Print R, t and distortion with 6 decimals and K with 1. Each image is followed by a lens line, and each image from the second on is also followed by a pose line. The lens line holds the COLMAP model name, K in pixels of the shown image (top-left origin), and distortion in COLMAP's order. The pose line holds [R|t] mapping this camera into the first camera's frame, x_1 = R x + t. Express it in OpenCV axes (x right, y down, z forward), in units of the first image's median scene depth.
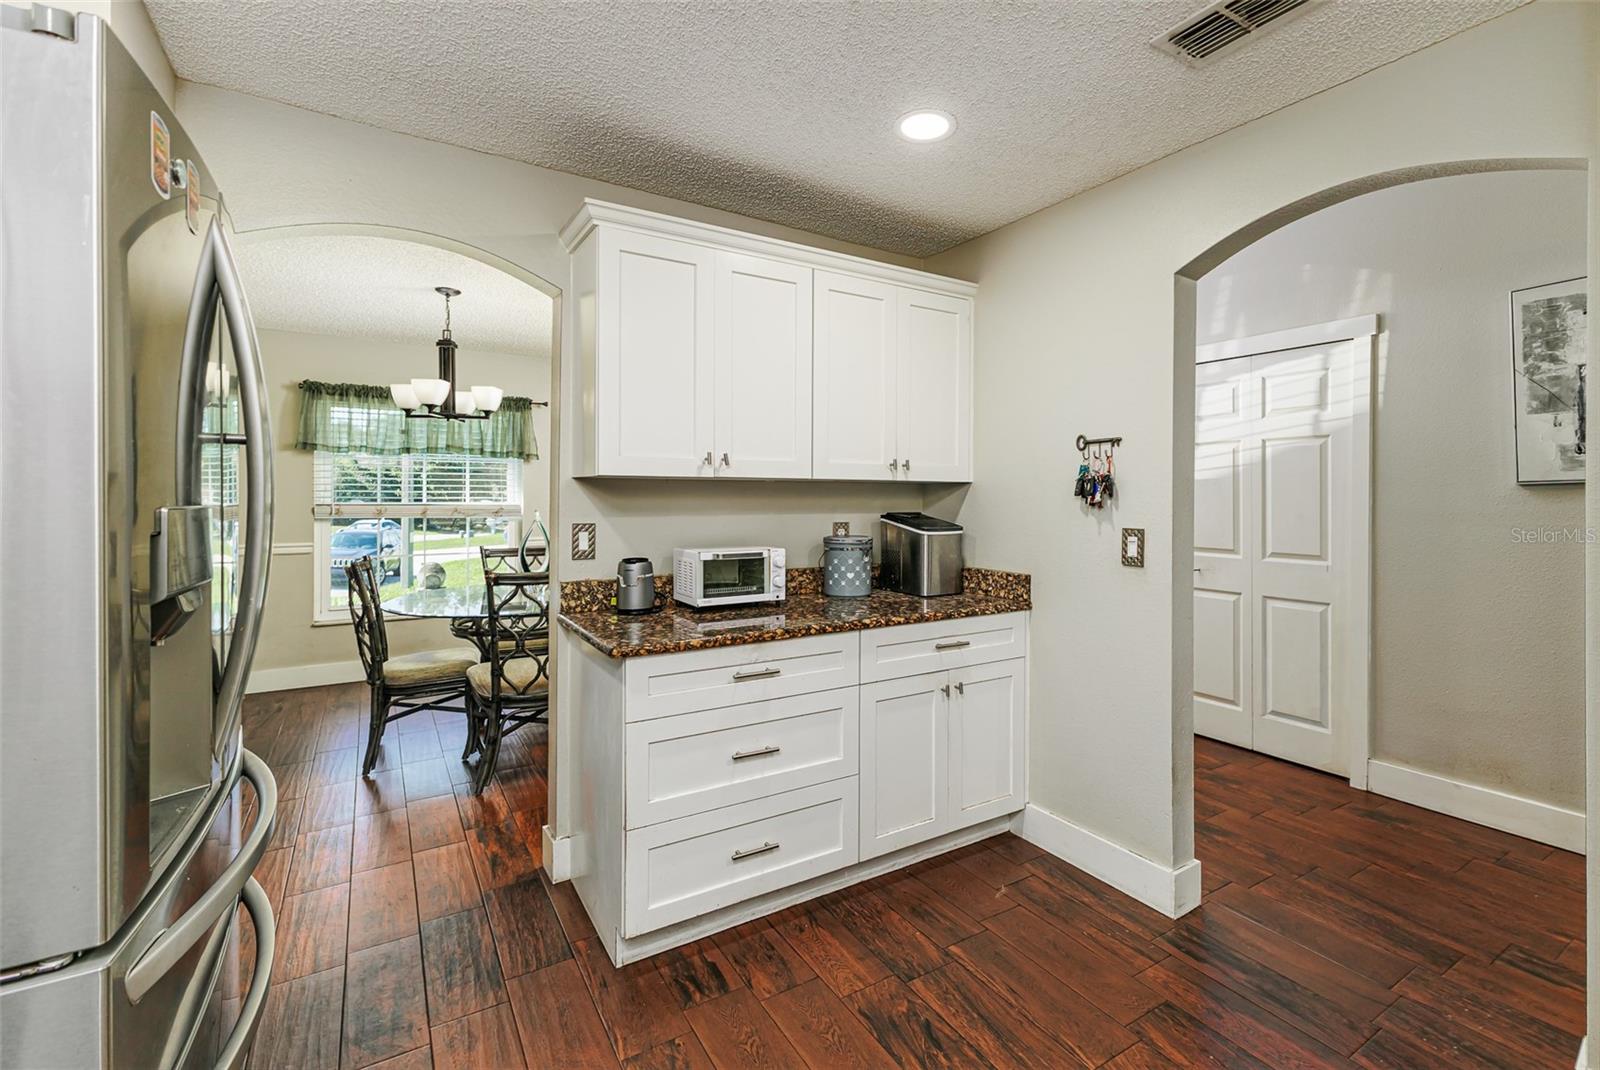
lens RADIAL K [[698.0, 0, 818.2], [0, 698.0, 489.6], [0, 0, 1]] dist [0.009324, -0.001392]
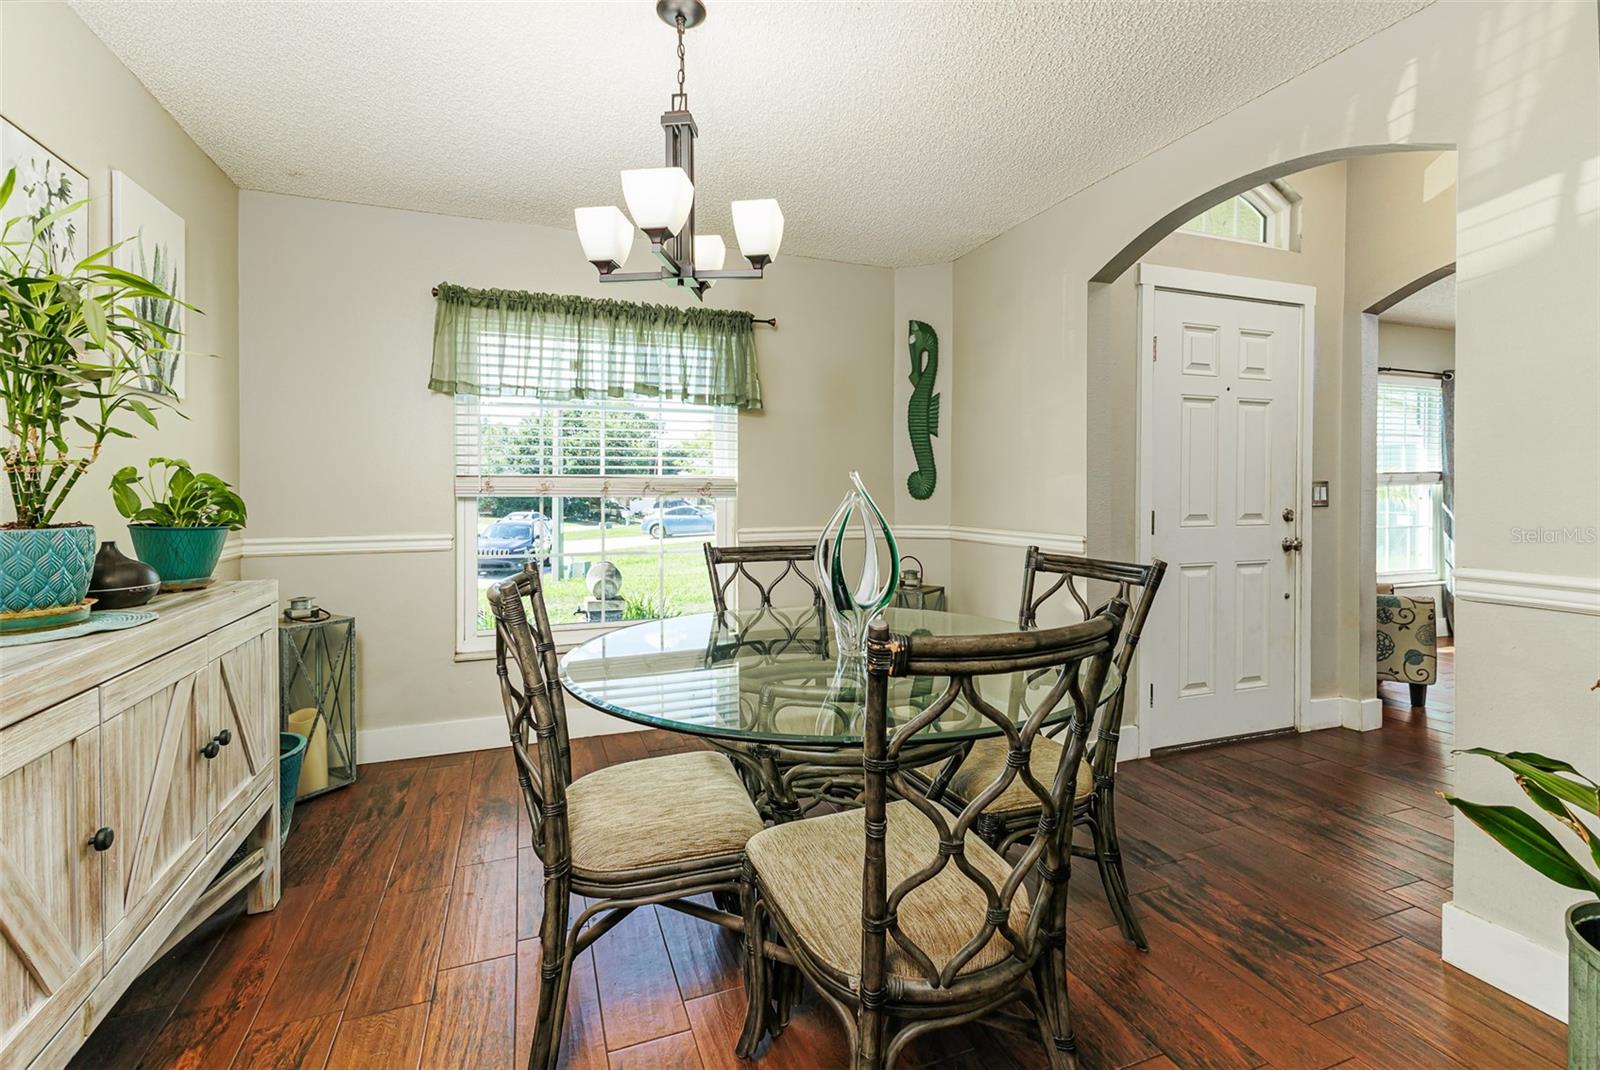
lens RADIAL K [[698.0, 0, 774.4], [0, 698.0, 489.5], [0, 0, 1]] dist [0.009324, -0.001392]
pose [[0.975408, -0.000752, -0.220405, -0.274463], [0.002376, 0.999972, 0.007099, 0.029992], [0.220393, -0.007448, 0.975383, 0.415642]]
